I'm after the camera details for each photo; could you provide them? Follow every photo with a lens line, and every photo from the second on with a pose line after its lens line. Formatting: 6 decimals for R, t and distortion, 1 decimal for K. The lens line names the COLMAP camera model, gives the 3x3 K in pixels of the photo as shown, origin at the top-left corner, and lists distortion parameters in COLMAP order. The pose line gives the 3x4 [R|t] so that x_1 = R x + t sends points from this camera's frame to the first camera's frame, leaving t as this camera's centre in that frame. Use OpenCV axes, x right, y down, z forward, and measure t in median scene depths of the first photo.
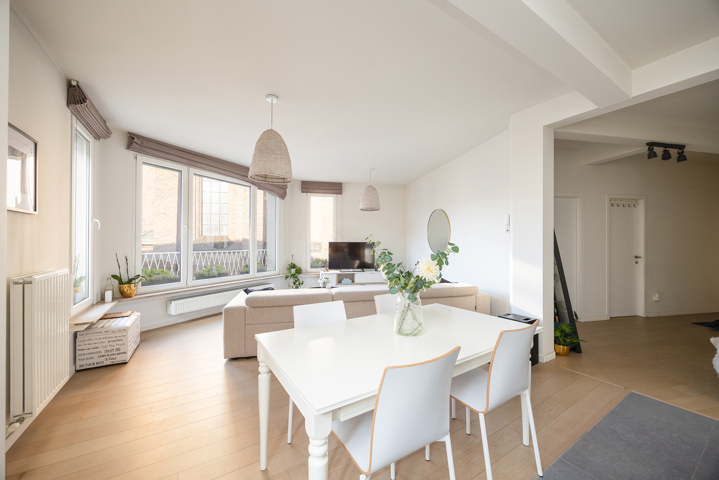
lens RADIAL K [[275.8, 0, 359.5], [0, 275.8, 240.0], [0, 0, 1]] dist [0.000079, 0.000010]
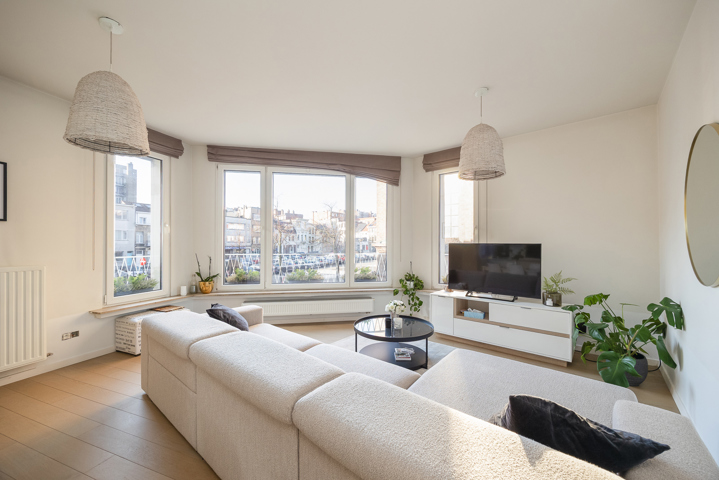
lens RADIAL K [[283.4, 0, 359.5], [0, 283.4, 240.0], [0, 0, 1]] dist [0.000365, 0.000056]
pose [[0.612467, -0.008741, -0.790448, 0.303179], [0.005379, 0.999962, -0.006890, 0.002846], [0.790478, -0.000032, 0.612491, 0.536167]]
